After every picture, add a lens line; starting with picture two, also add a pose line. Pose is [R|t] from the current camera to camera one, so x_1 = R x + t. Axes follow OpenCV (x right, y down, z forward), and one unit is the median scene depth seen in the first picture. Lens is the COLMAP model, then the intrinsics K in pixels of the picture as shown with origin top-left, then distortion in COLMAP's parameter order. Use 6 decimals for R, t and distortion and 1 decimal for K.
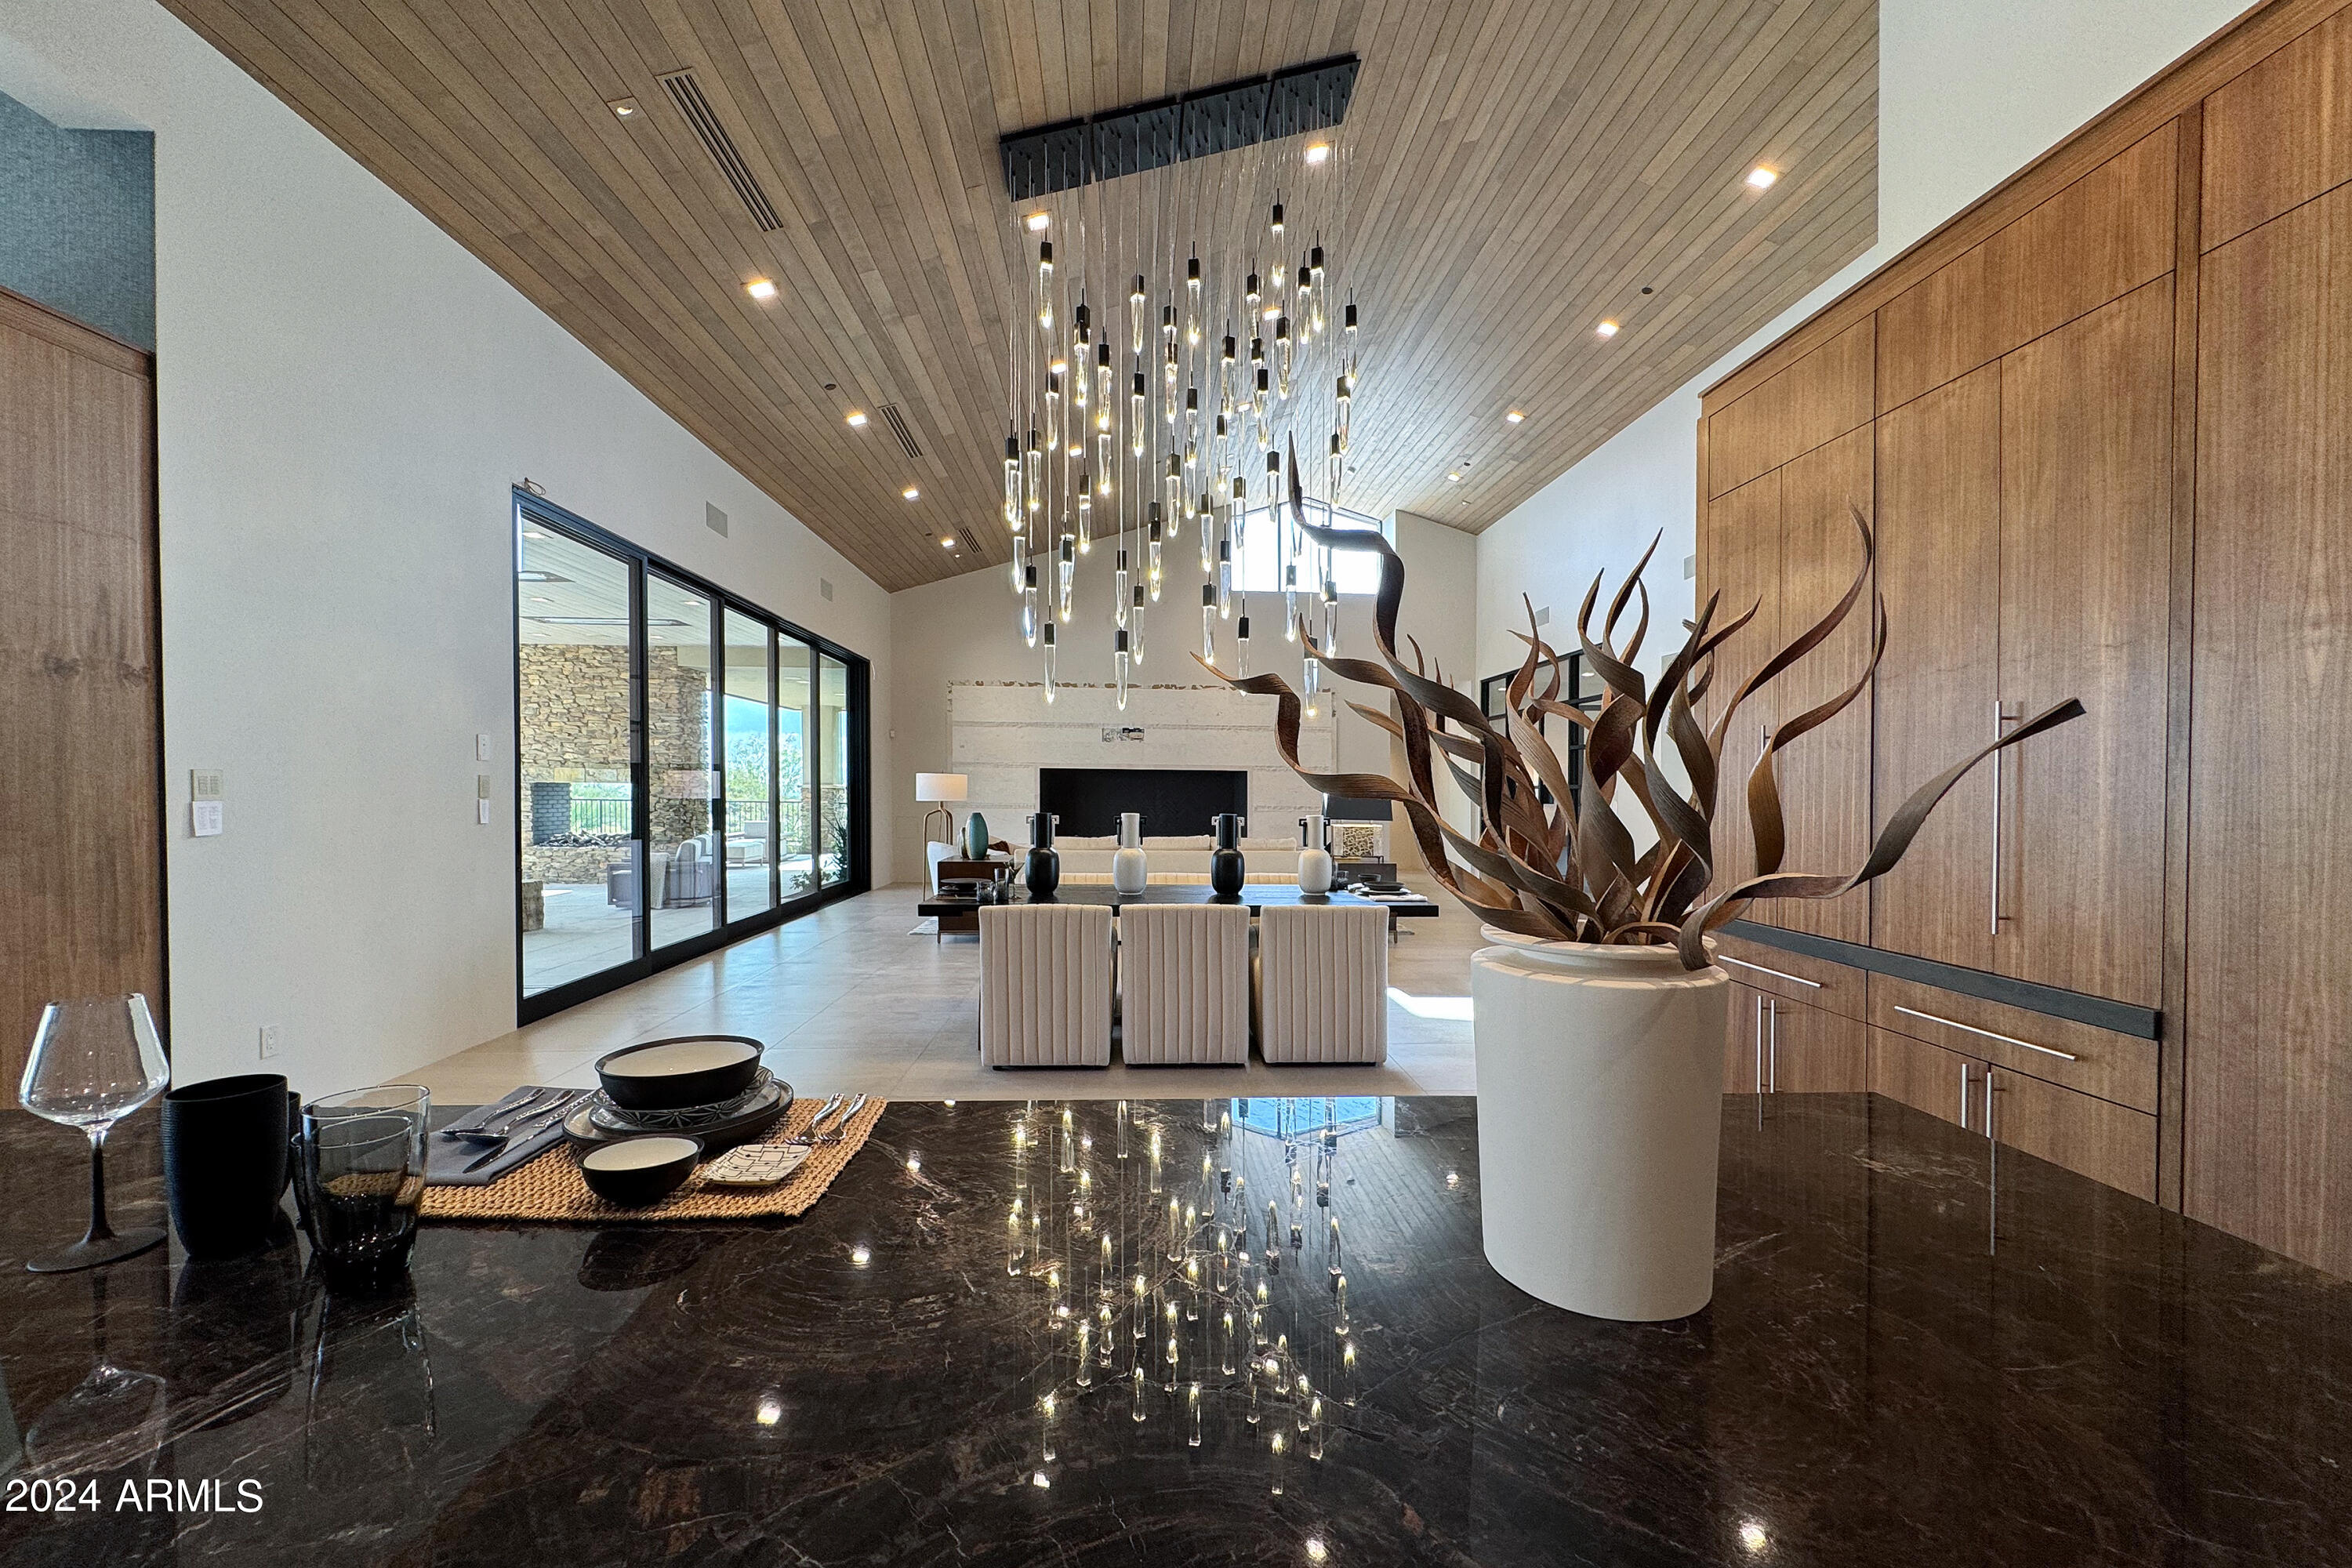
lens RADIAL K [[956.8, 0, 1175.7], [0, 956.8, 801.0], [0, 0, 1]] dist [-0.000134, -0.000042]
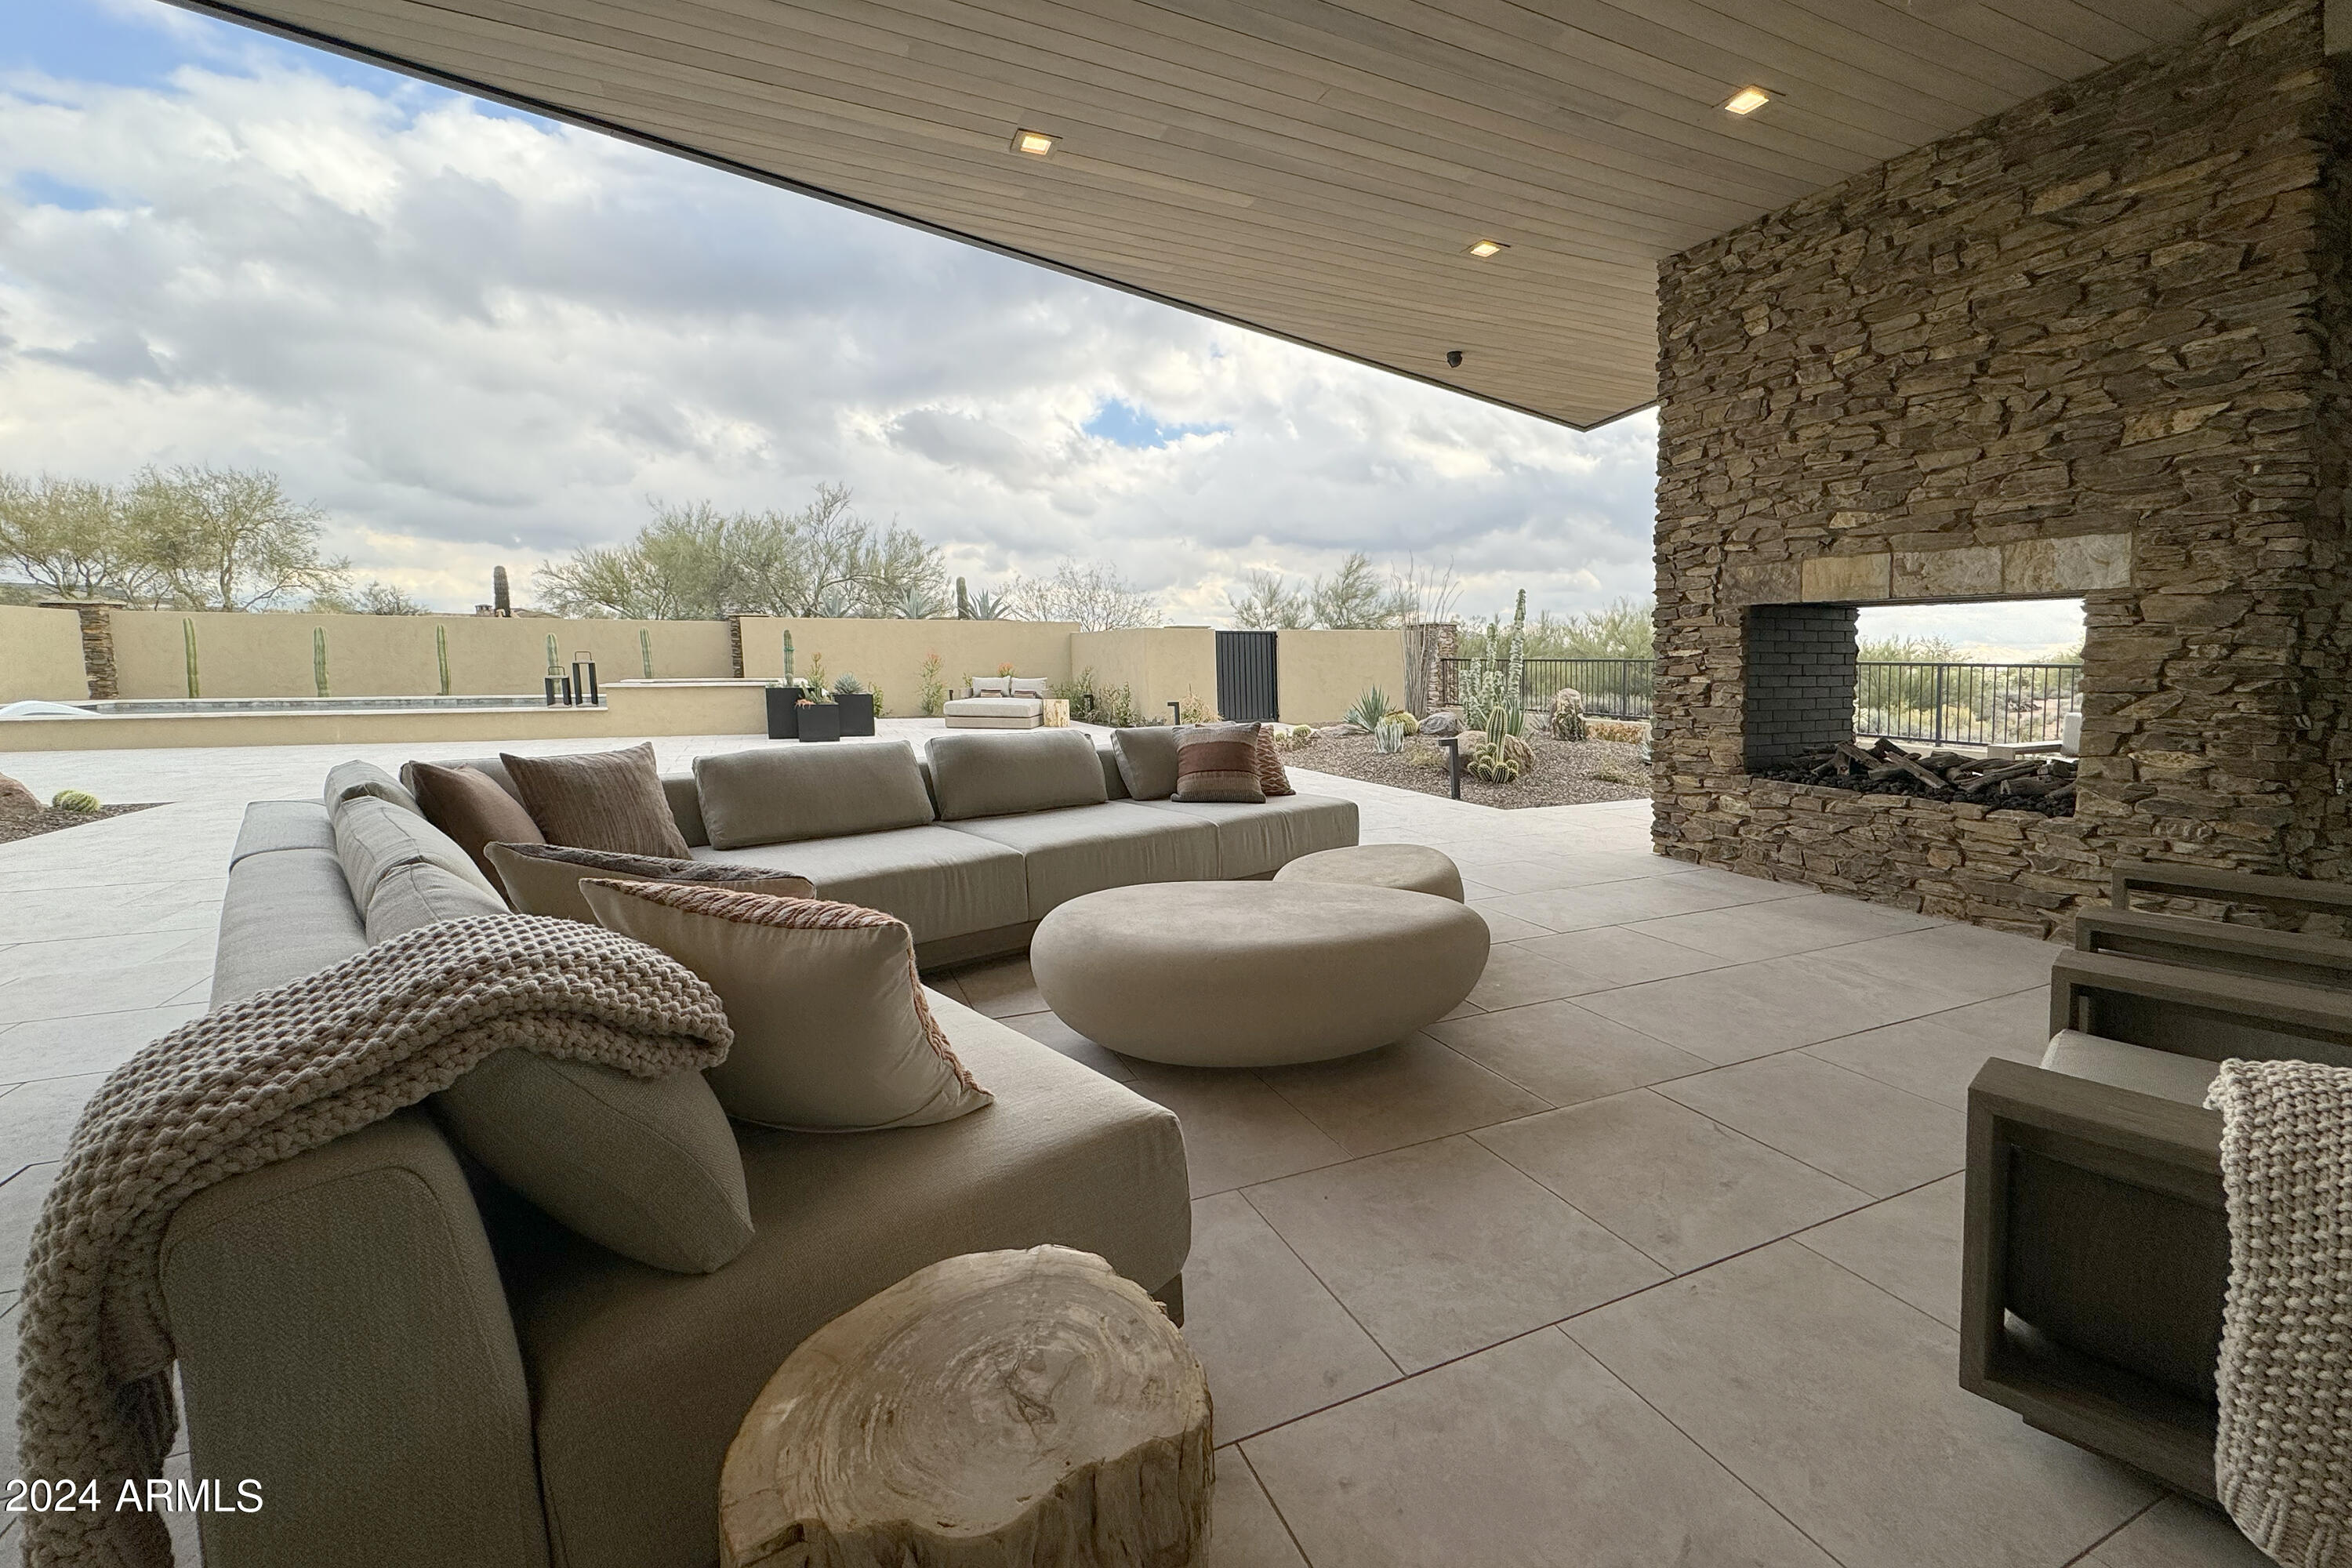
lens RADIAL K [[957.5, 0, 1218.9], [0, 957.5, 707.8], [0, 0, 1]] dist [0.000110, 0.000012]
pose [[0.370486, 0.041860, -0.927894, -0.401015], [-0.010633, 0.999110, 0.040827, 0.007704], [0.928777, -0.005259, 0.370601, 0.671424]]
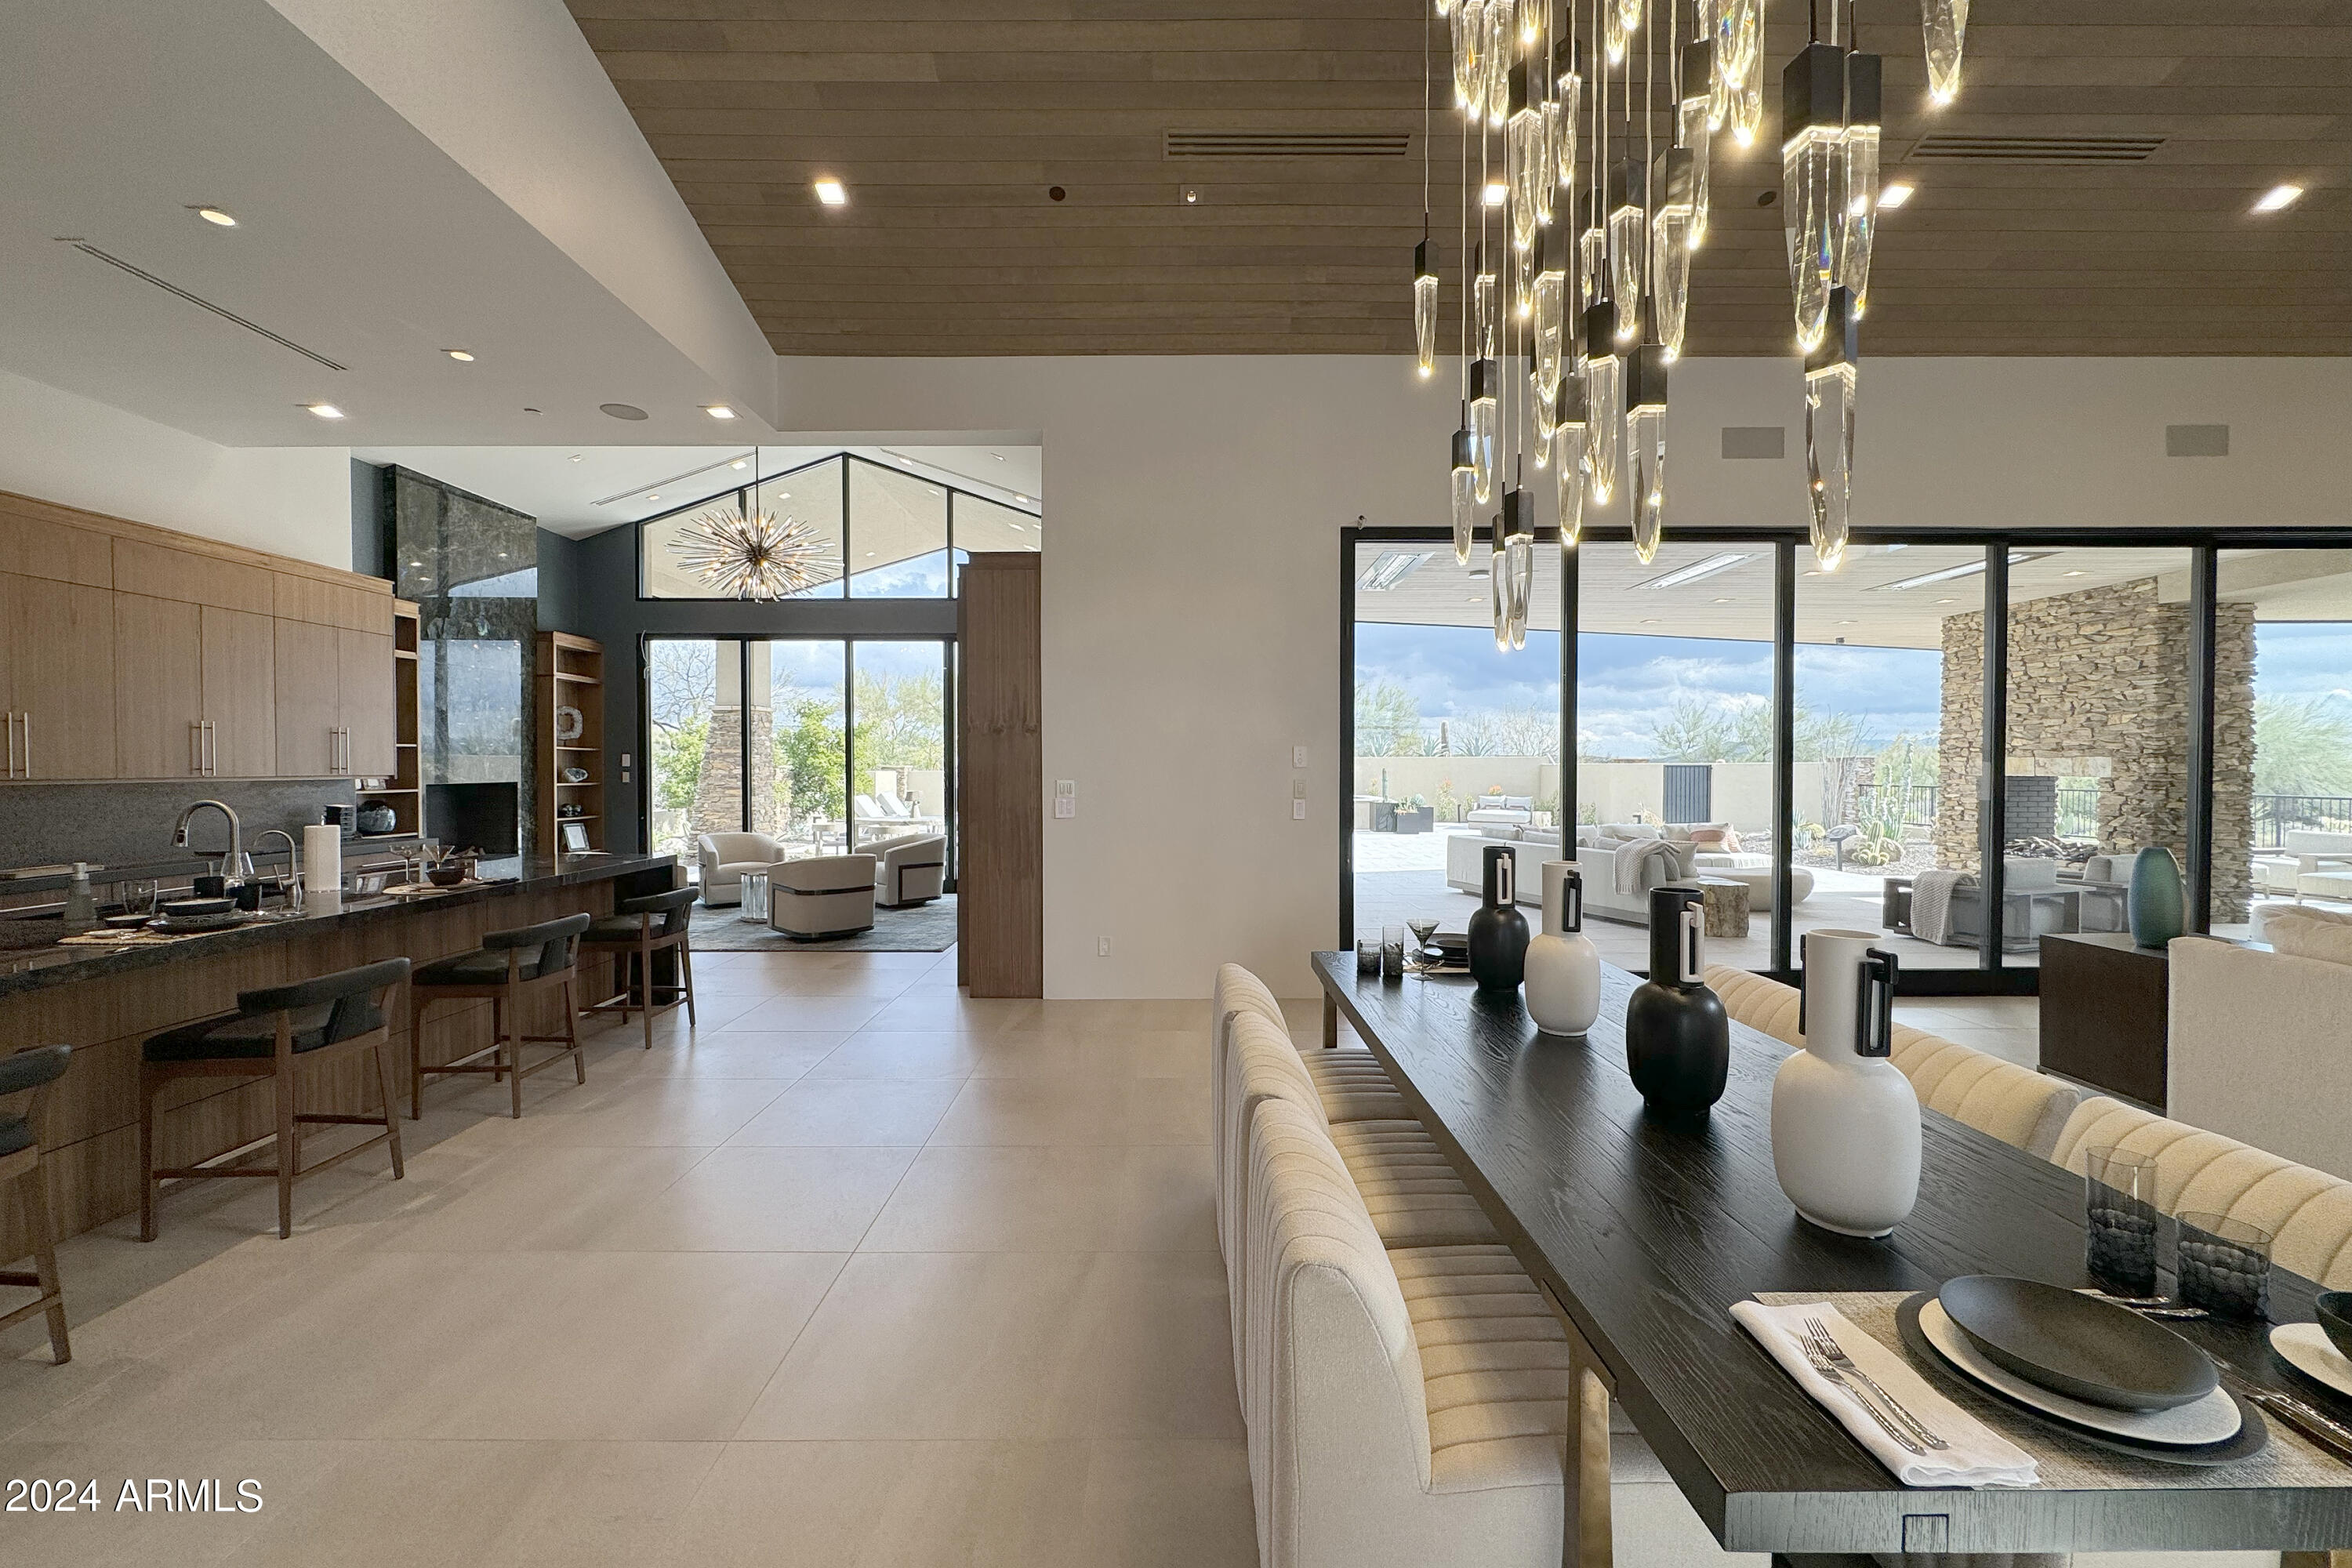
lens RADIAL K [[957.5, 0, 1198.0], [0, 957.5, 837.8], [0, 0, 1]] dist [0.000110, 0.000012]
pose [[-0.023951, 0.065115, -0.997590, 0.189793], [-0.011517, 0.997792, 0.065405, -0.011751], [0.999647, 0.013056, -0.023148, 0.333730]]
